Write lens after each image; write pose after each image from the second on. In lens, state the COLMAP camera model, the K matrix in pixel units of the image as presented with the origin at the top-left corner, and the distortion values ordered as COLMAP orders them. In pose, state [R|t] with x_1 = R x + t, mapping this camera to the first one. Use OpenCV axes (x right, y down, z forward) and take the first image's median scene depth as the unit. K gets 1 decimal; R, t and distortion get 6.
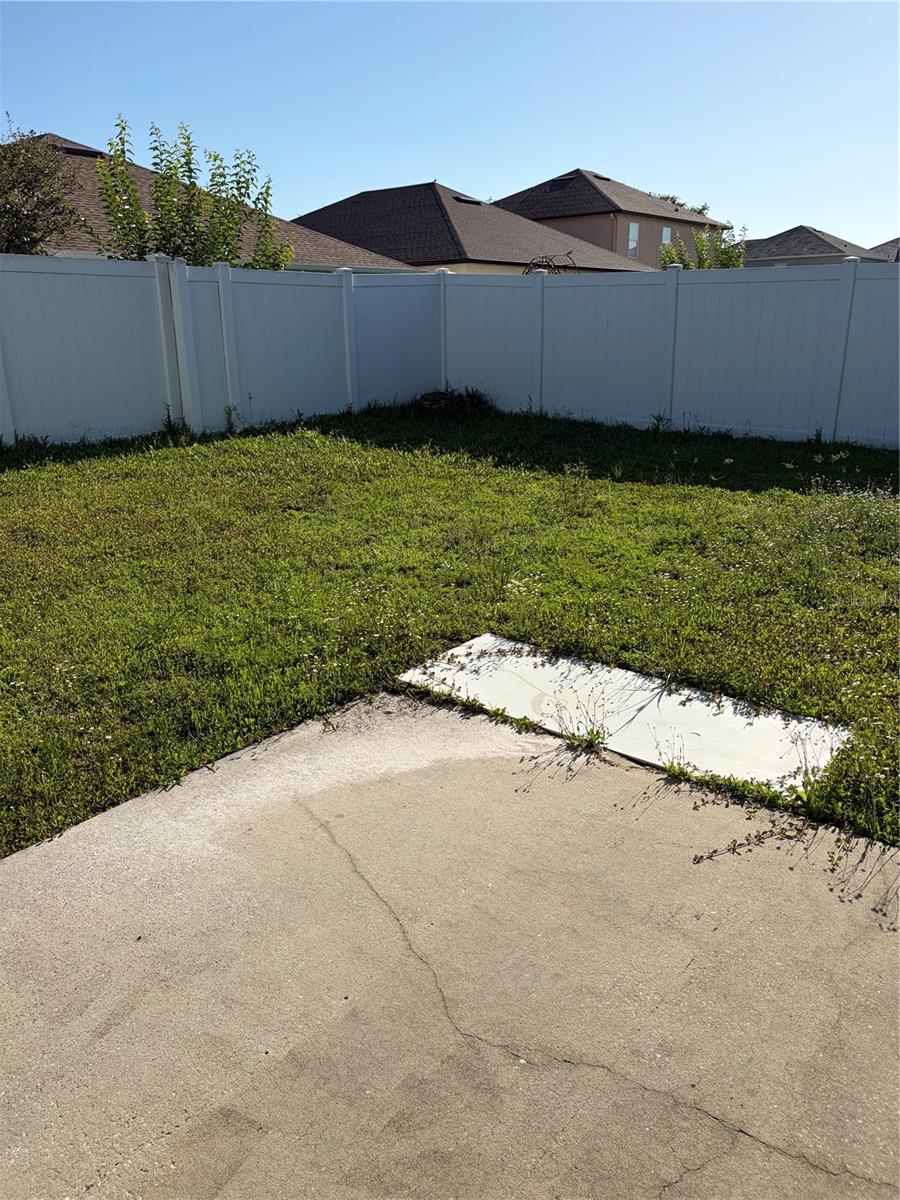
lens RADIAL K [[905.7, 0, 447.8], [0, 905.7, 607.5], [0, 0, 1]] dist [0.012965, -0.004774]
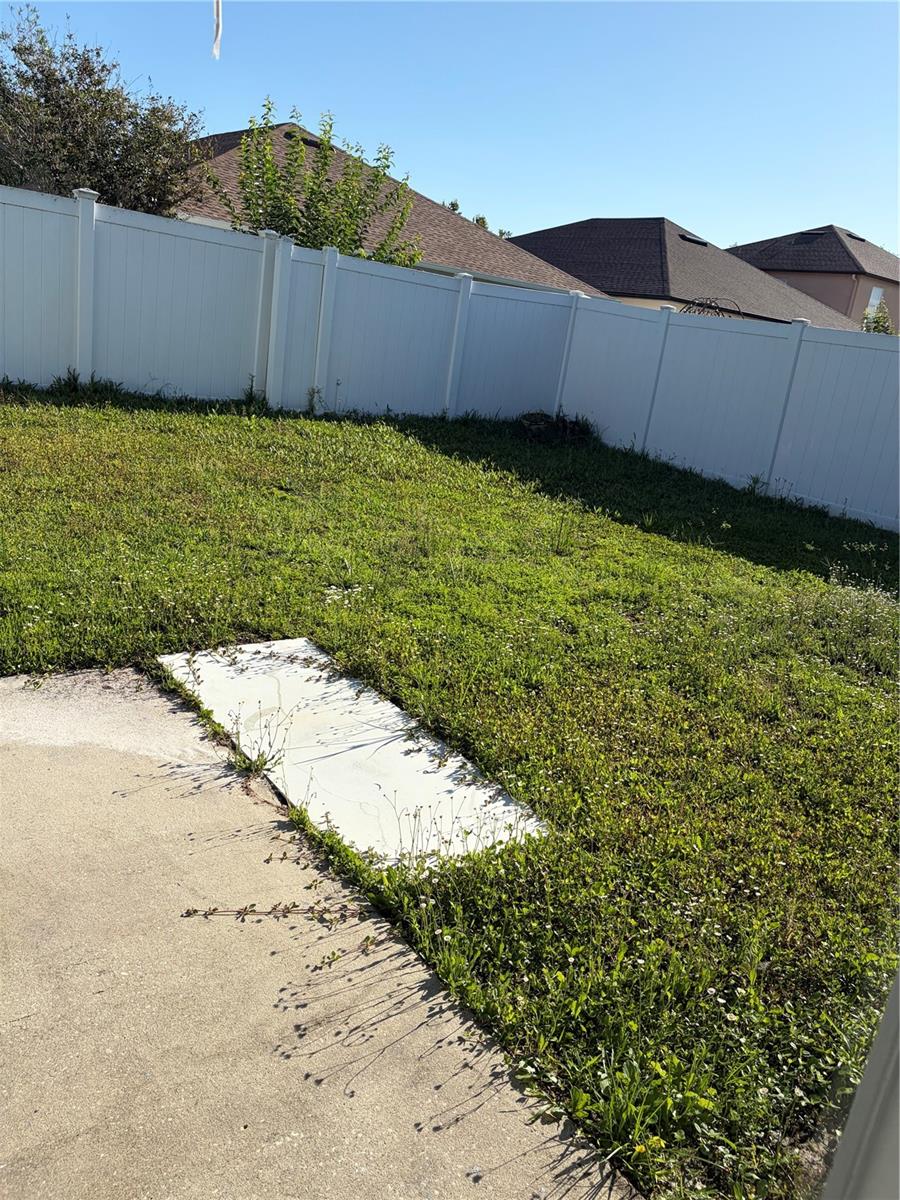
lens RADIAL K [[924.1, 0, 451.0], [0, 924.1, 572.2], [0, 0, 1]] dist [0.034416, -0.002347]
pose [[0.961113, 0.203844, -0.186302, 0.156920], [-0.215355, 0.975563, -0.043572, -0.012637], [0.172868, 0.081999, 0.981526, 0.041197]]
